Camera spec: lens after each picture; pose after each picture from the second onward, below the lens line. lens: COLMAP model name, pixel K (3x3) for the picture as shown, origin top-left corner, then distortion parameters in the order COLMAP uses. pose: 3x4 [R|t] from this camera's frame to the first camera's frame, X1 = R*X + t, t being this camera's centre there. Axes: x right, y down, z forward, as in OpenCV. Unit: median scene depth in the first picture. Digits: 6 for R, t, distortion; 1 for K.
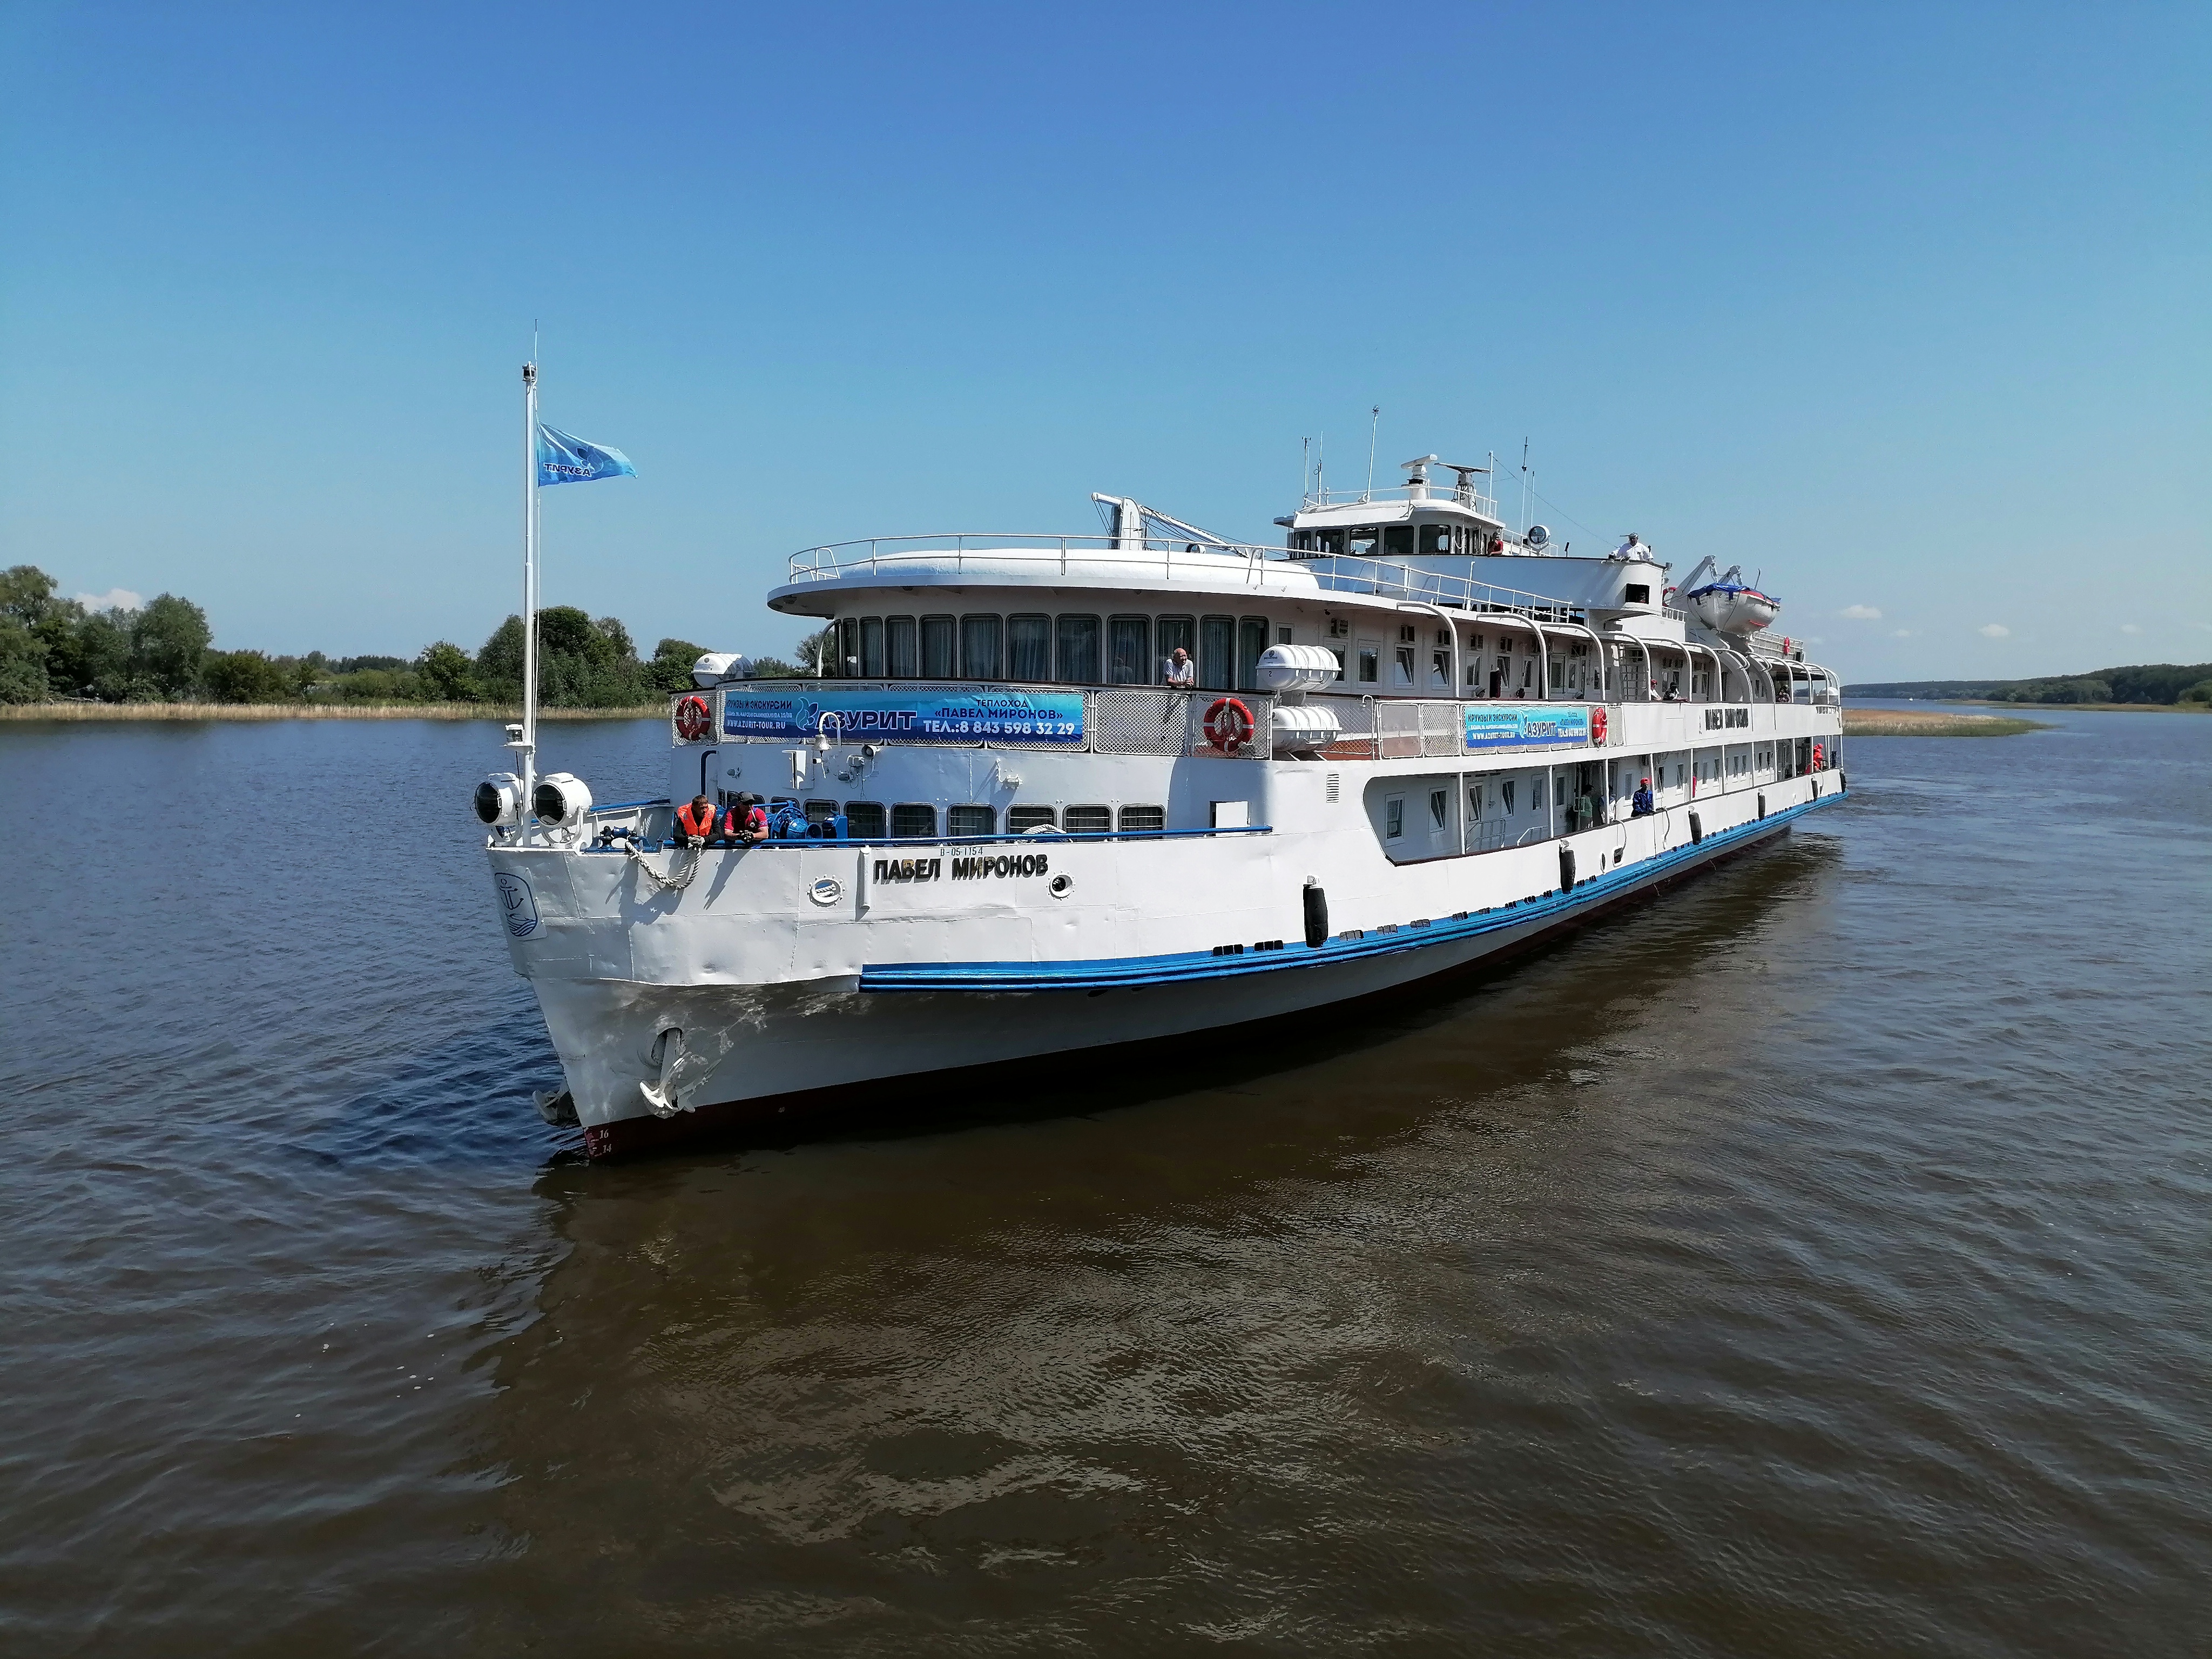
lens RADIAL K [[1705.5, 0, 1105.7], [0, 1705.5, 796.8], [0, 0, 1]] dist [0.066269, -0.000222]
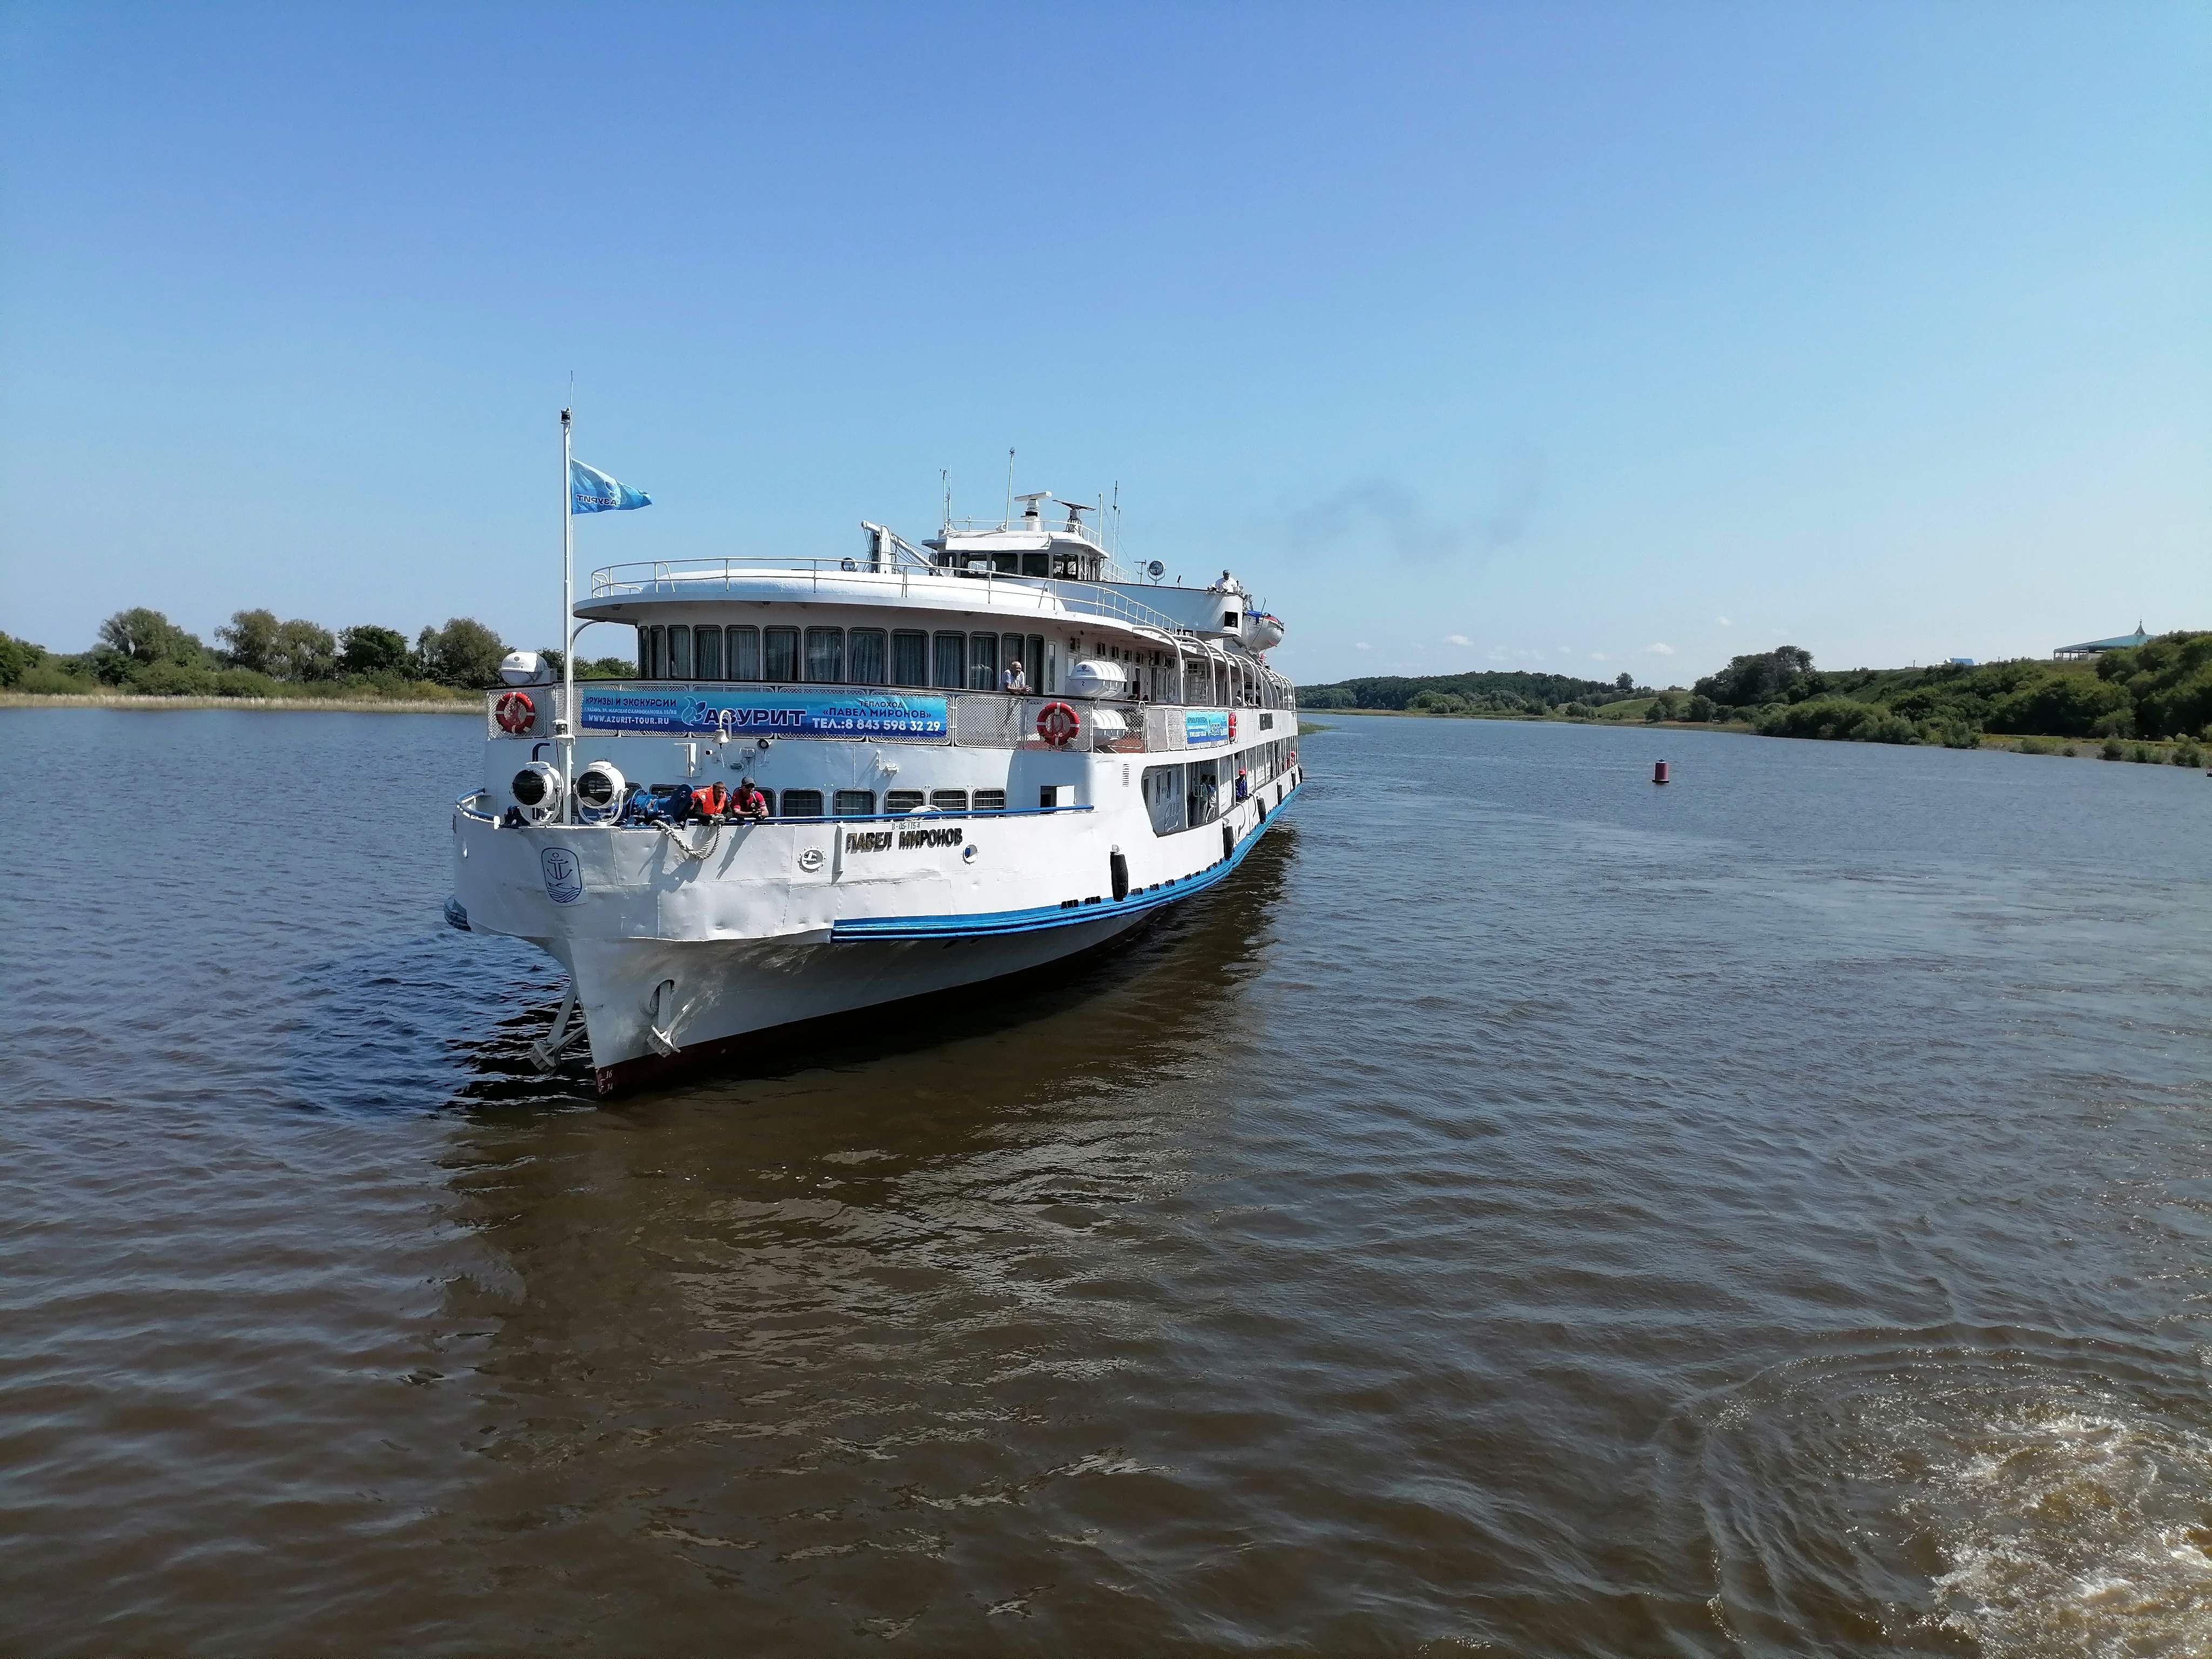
lens RADIAL K [[1705.5, 0, 1105.7], [0, 1705.5, 796.8], [0, 0, 1]] dist [0.066269, -0.000222]
pose [[0.932433, -0.007017, 0.361275, -0.345904], [0.006274, 0.999975, 0.003230, 0.007030], [-0.361288, -0.000745, 0.932454, -0.172357]]
